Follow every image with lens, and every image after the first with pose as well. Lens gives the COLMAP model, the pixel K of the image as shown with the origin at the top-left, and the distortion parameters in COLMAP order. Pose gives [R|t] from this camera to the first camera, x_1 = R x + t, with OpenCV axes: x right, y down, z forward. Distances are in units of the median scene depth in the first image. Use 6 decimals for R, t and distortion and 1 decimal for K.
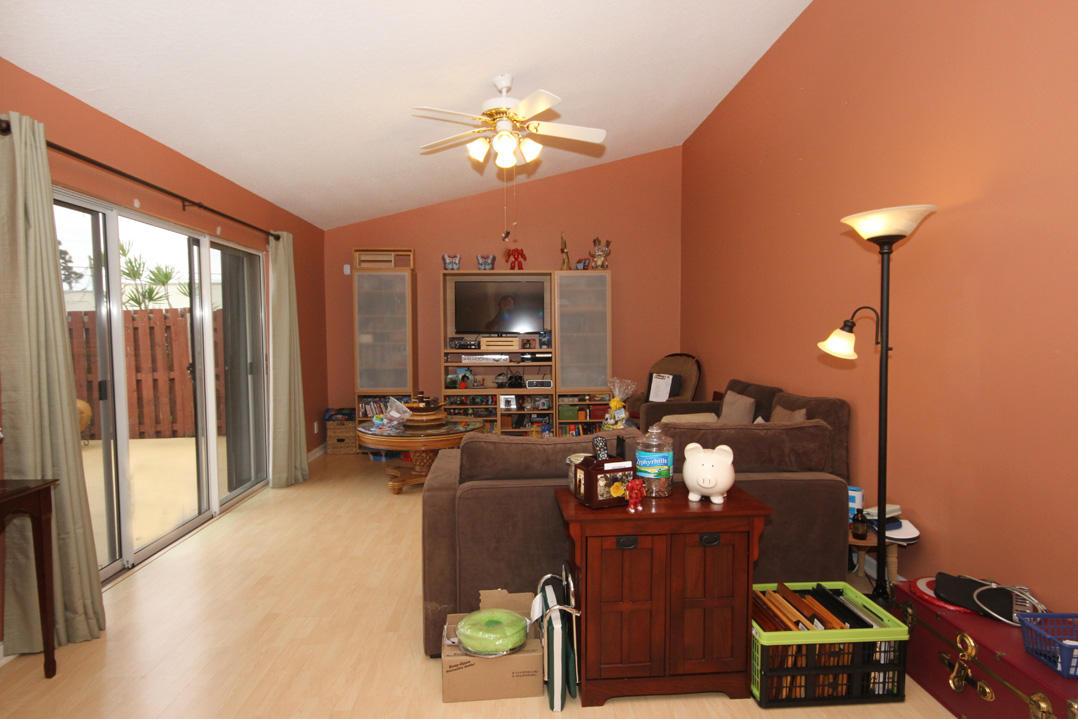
lens RADIAL K [[573.9, 0, 537.6], [0, 573.9, 363.1], [0, 0, 1]] dist [0.007005, 0.000865]
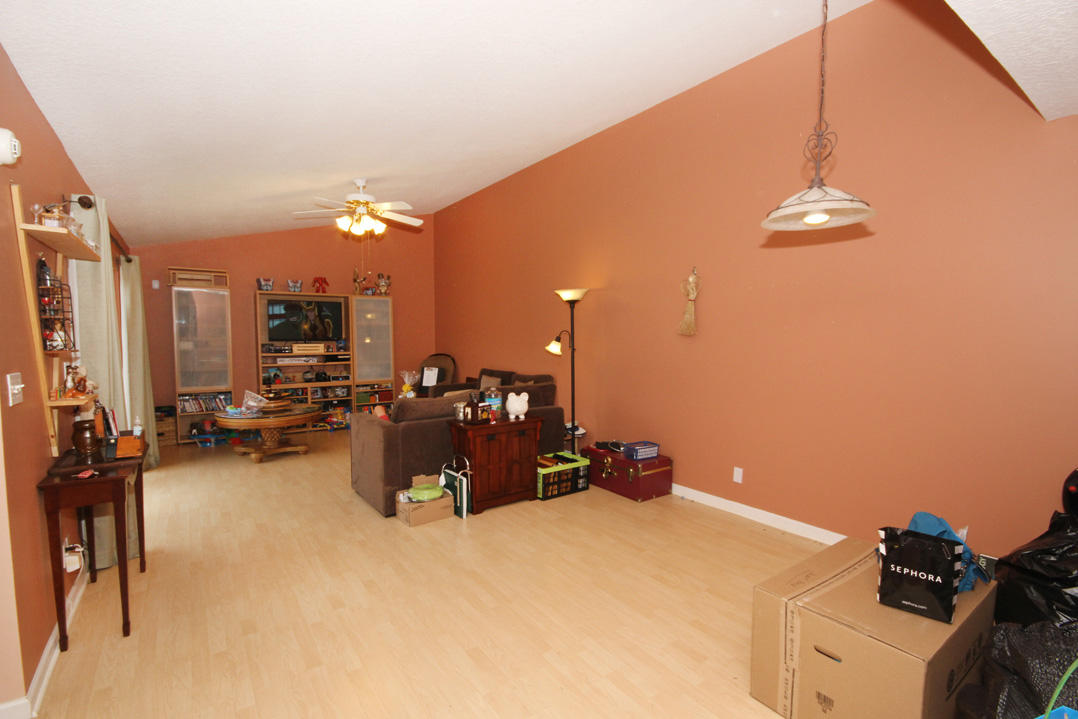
lens RADIAL K [[494.1, 0, 539.0], [0, 494.1, 359.5], [0, 0, 1]] dist [-0.002963, 0.000135]
pose [[0.841520, -0.022160, 0.539771, -0.319200], [0.025693, 0.999669, 0.000985, 0.004970], [-0.539615, 0.013039, 0.841811, -0.322056]]
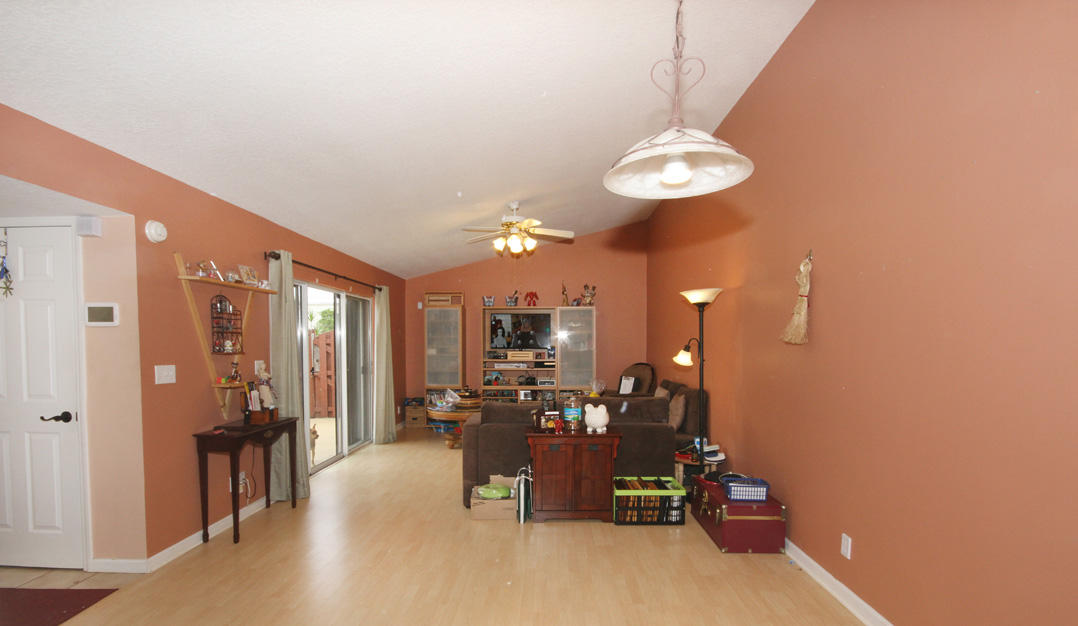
lens RADIAL K [[503.6, 0, 540.7], [0, 503.6, 362.2], [0, 0, 1]] dist [0.000290, 0.000122]
pose [[0.997792, 0.006811, -0.066062, 0.101425], [-0.008053, 0.999795, -0.018552, 0.009830], [0.065923, 0.019043, 0.997643, -0.412031]]
